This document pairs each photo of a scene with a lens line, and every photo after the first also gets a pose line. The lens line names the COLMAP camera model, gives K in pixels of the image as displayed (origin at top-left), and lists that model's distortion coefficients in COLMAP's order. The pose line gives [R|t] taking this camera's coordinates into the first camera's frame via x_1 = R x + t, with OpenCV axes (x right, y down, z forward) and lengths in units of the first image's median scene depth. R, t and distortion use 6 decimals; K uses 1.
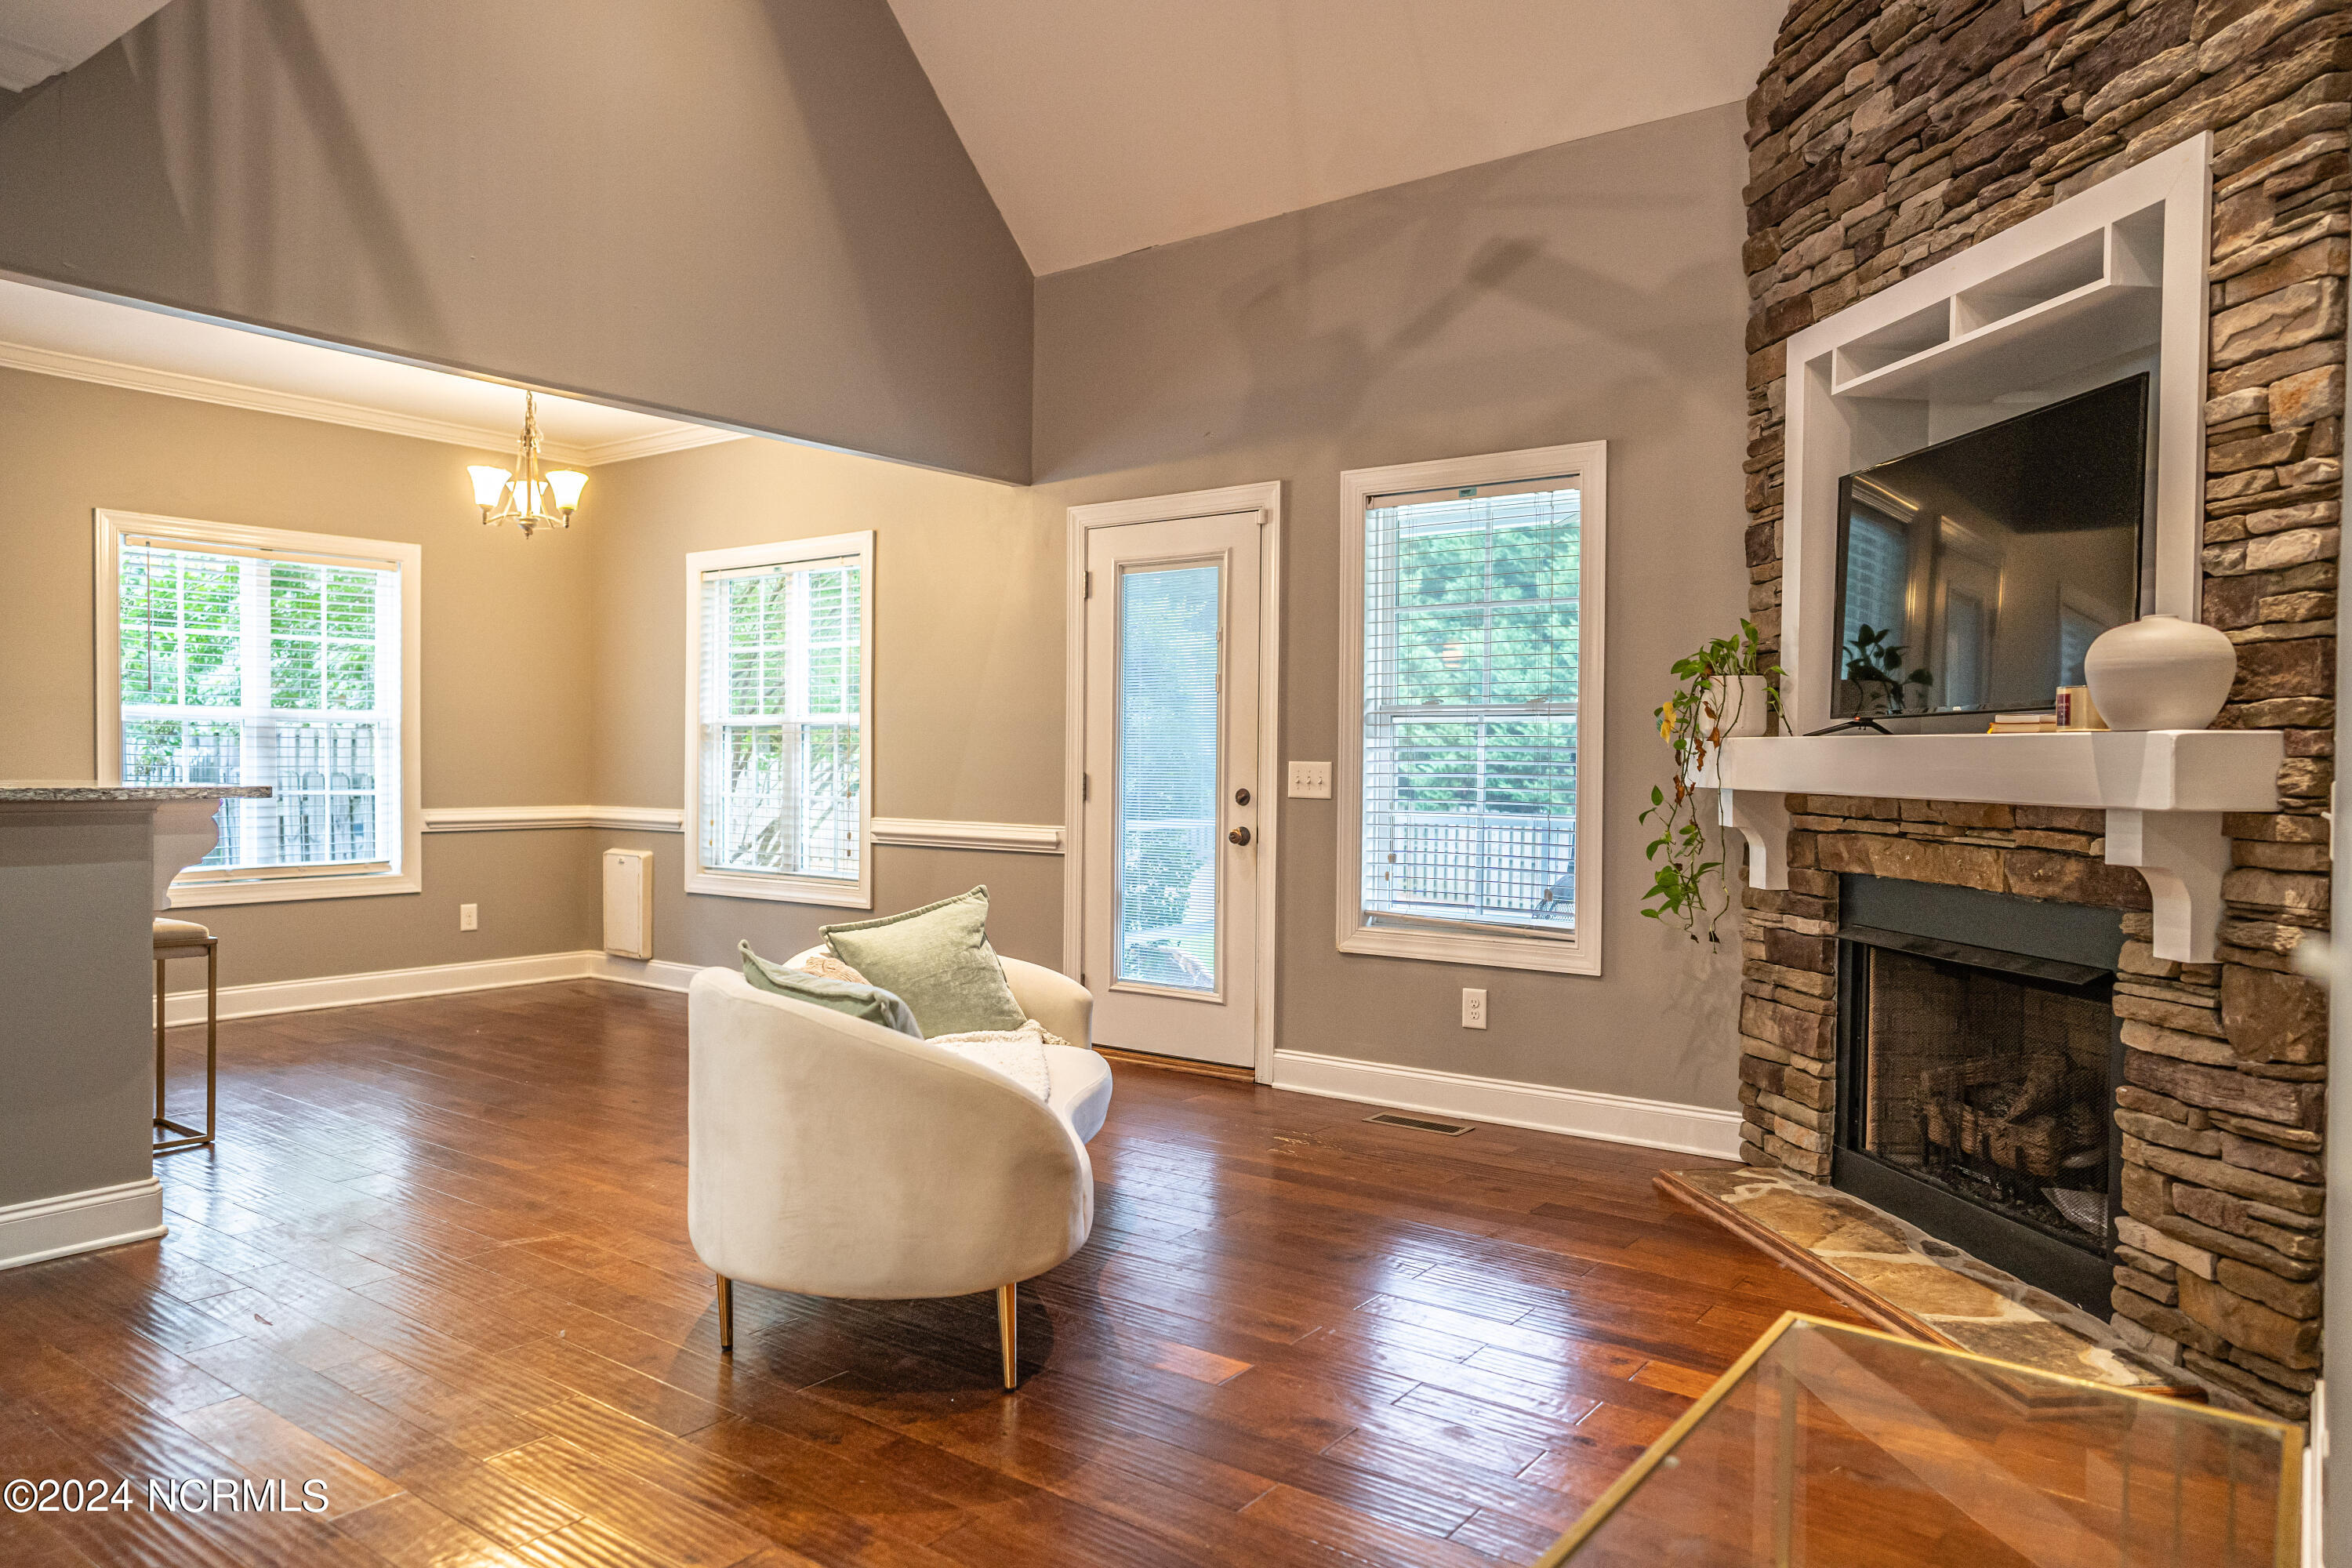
lens RADIAL K [[1567.5, 0, 1167.0], [0, 1567.5, 796.4], [0, 0, 1]] dist [-0.042880, 0.059861]
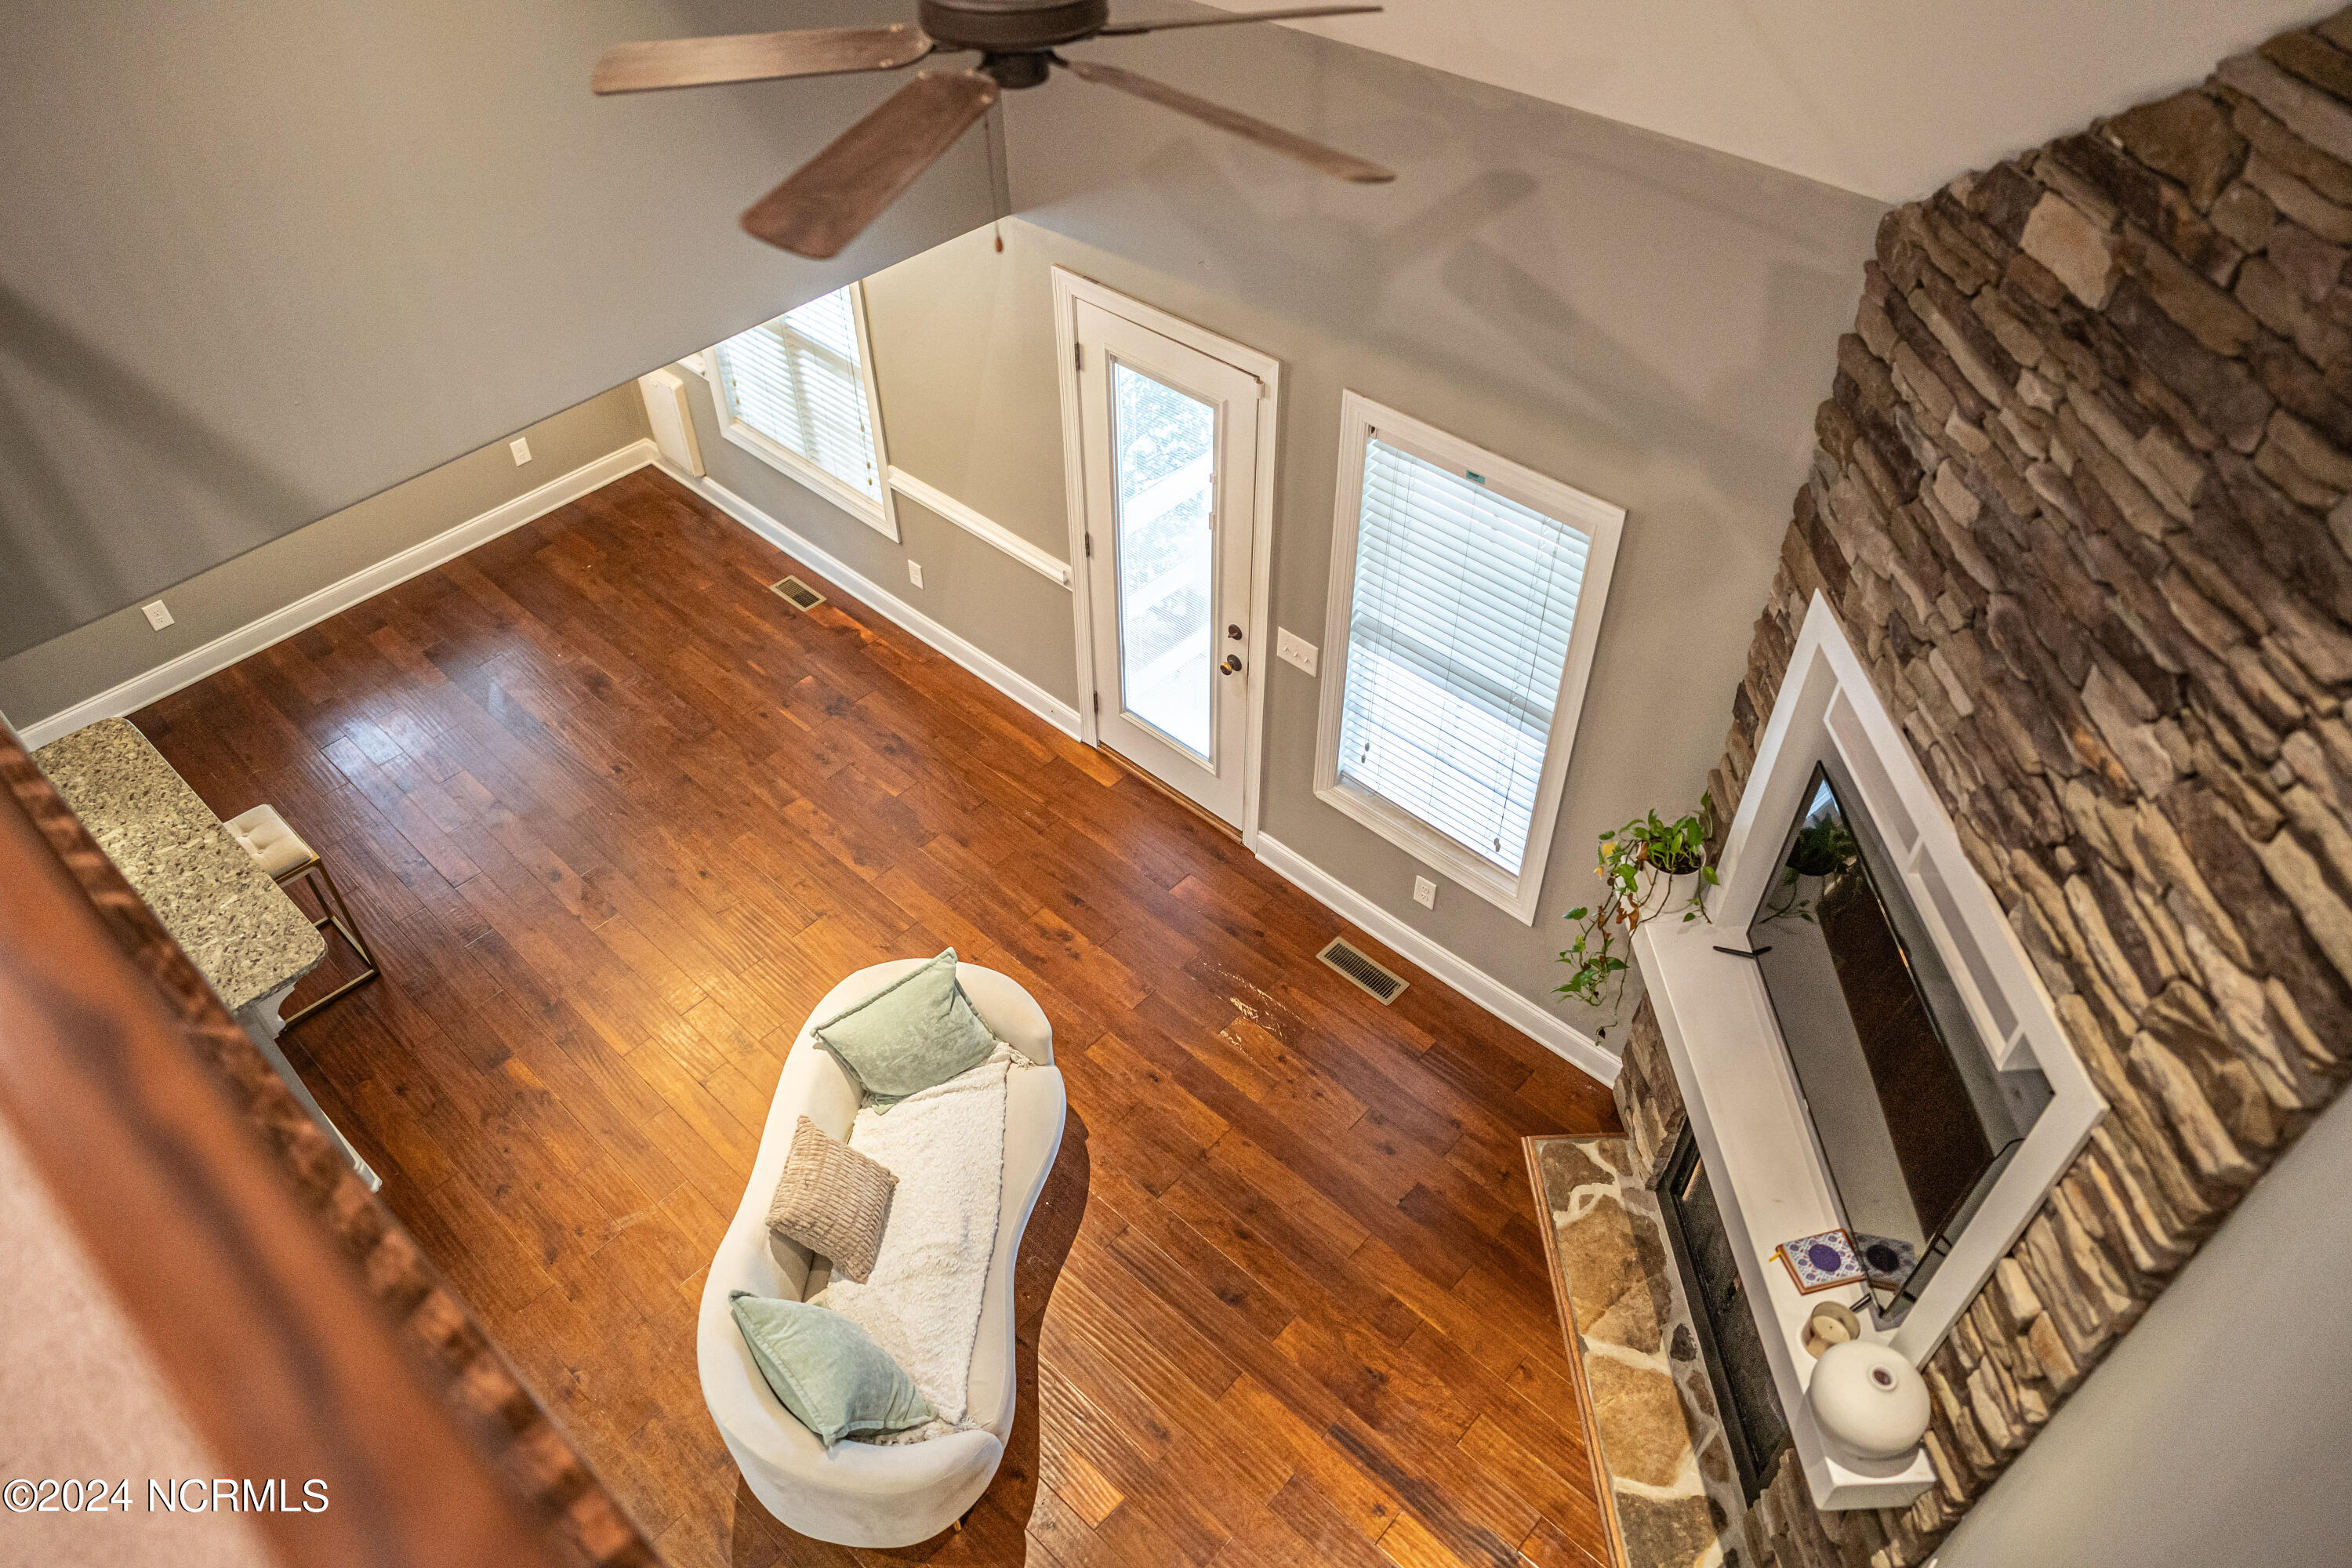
lens RADIAL K [[1567.5, 0, 1167.0], [0, 1567.5, 796.4], [0, 0, 1]] dist [-0.042880, 0.059861]
pose [[0.994262, 0.060291, -0.088362, 0.092140], [0.016992, 0.726535, 0.686919, -0.560106], [0.105614, -0.684479, 0.721342, 0.197561]]
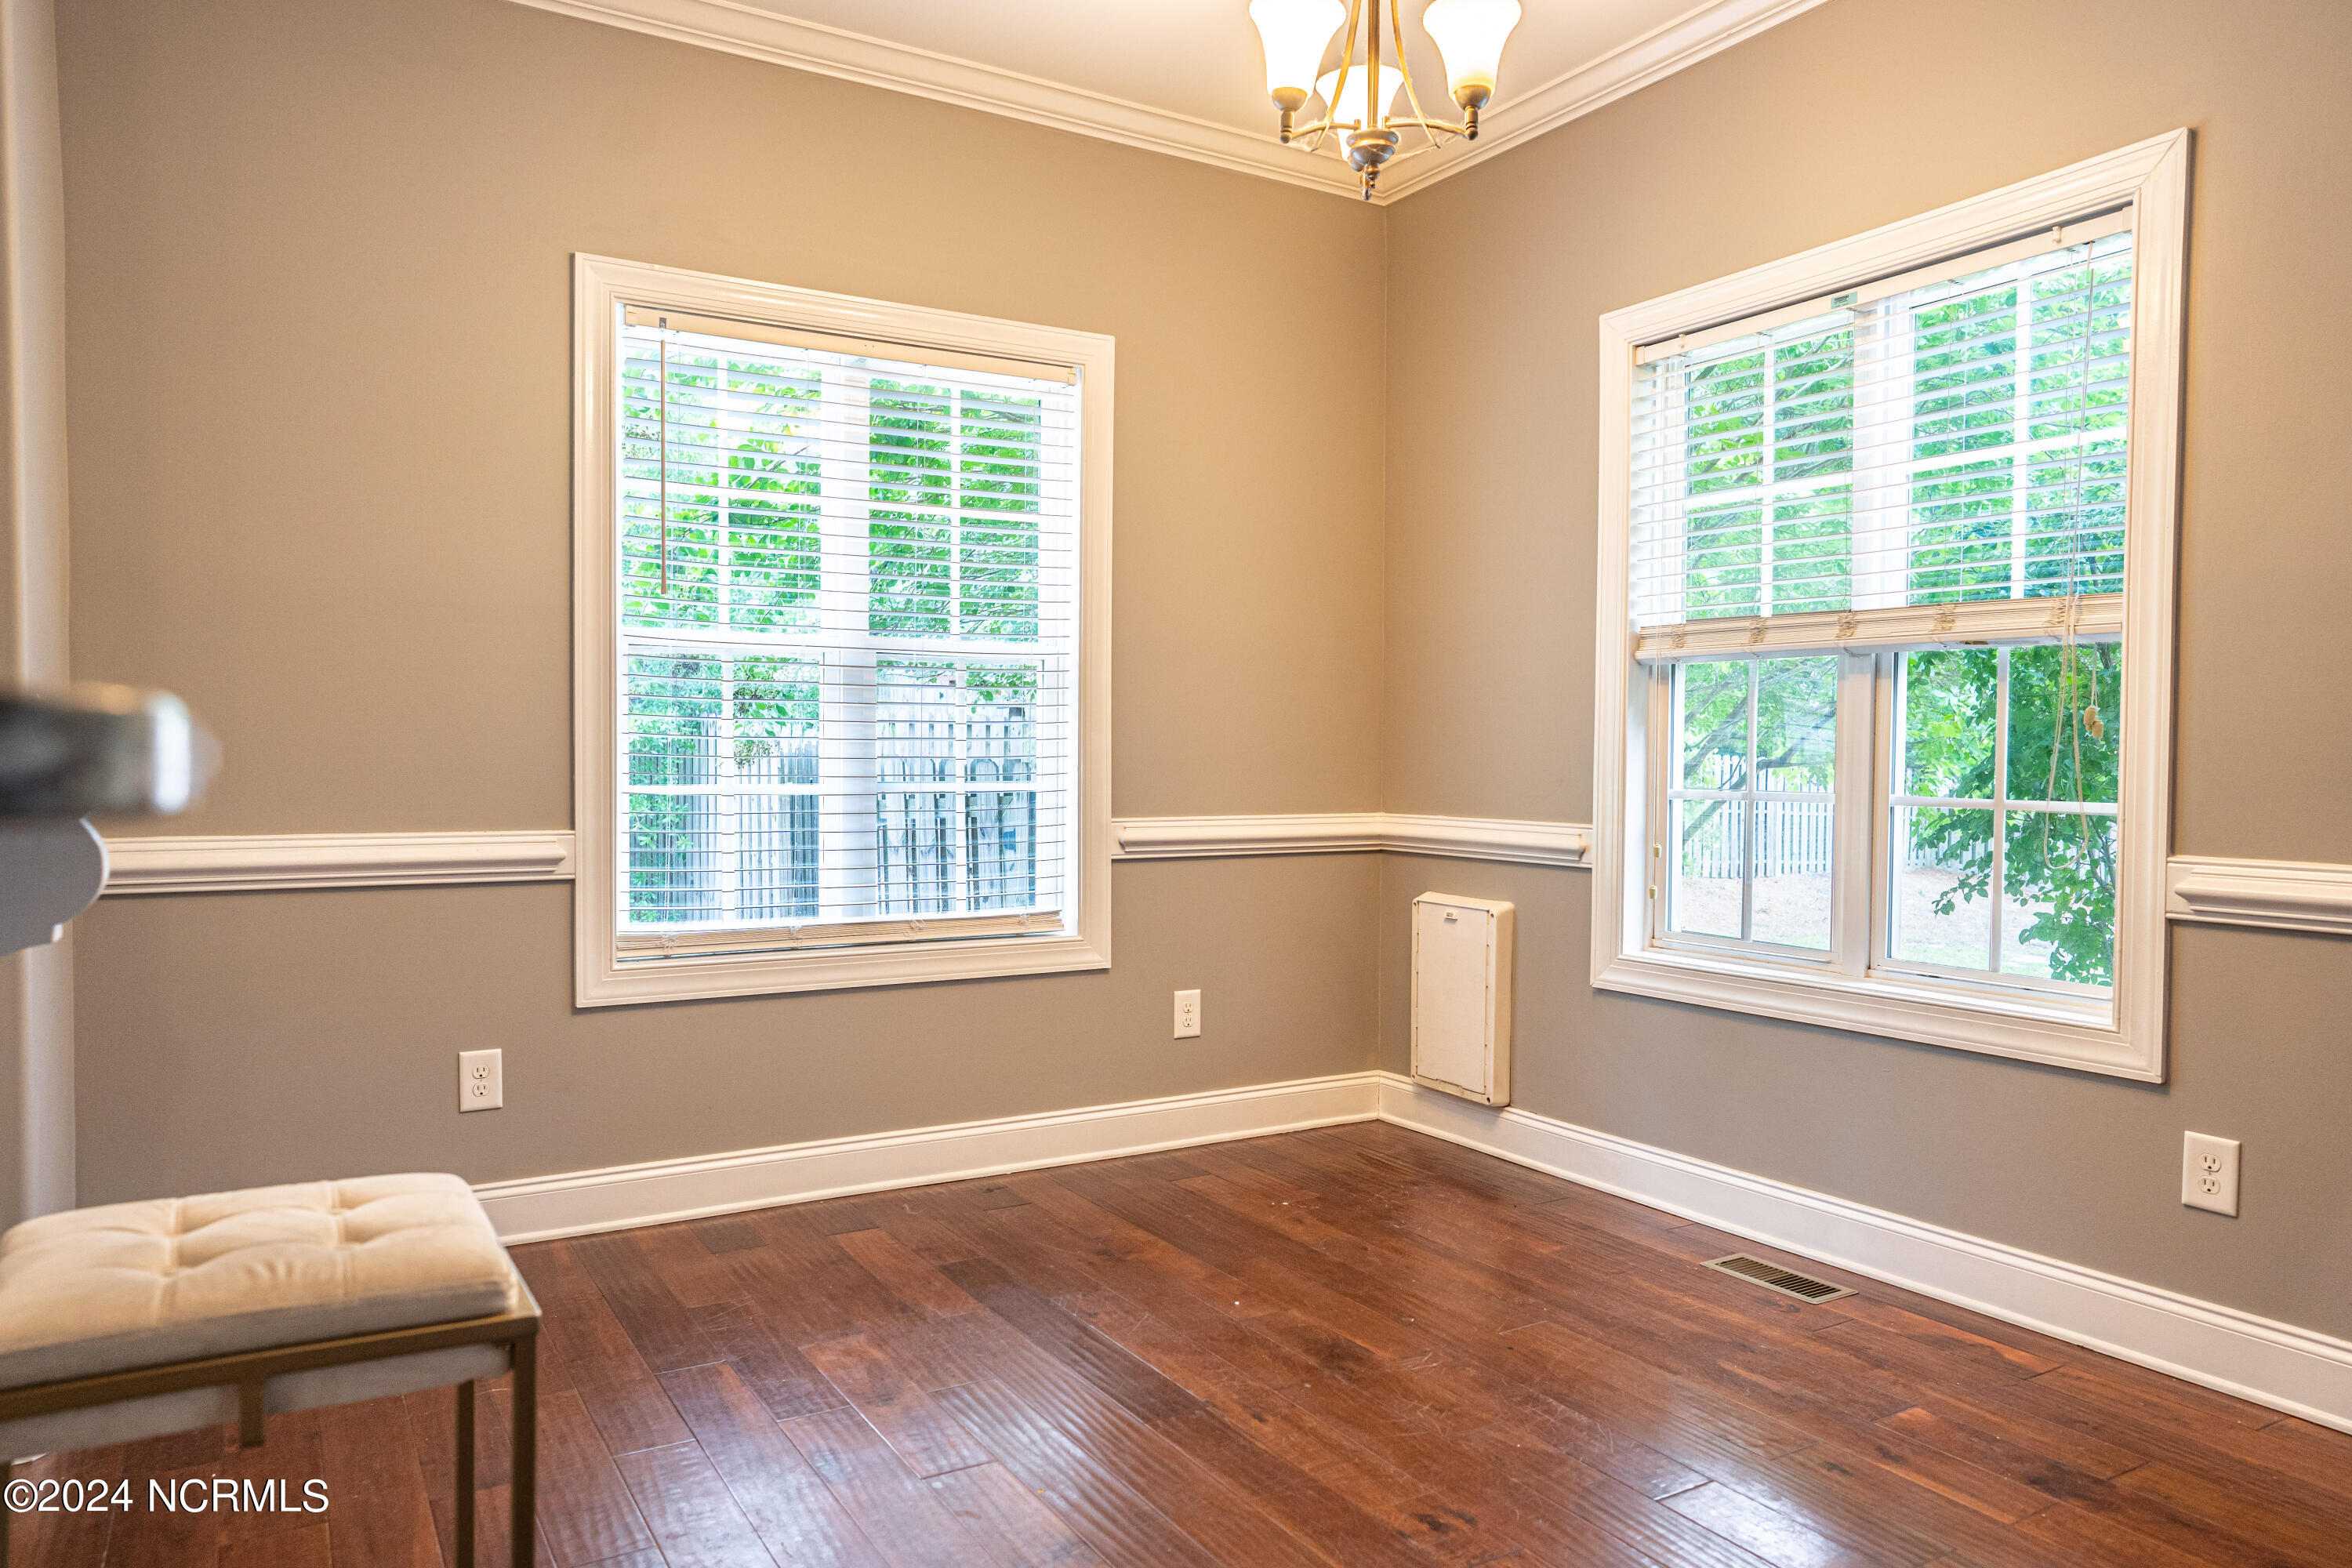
lens RADIAL K [[1567.5, 0, 1167.0], [0, 1567.5, 796.4], [0, 0, 1]] dist [-0.042880, 0.059861]
pose [[0.928637, 0.007686, -0.370910, -0.310438], [-0.006570, 0.999969, 0.004273, -0.002128], [0.370931, -0.001531, 0.928659, 0.599136]]
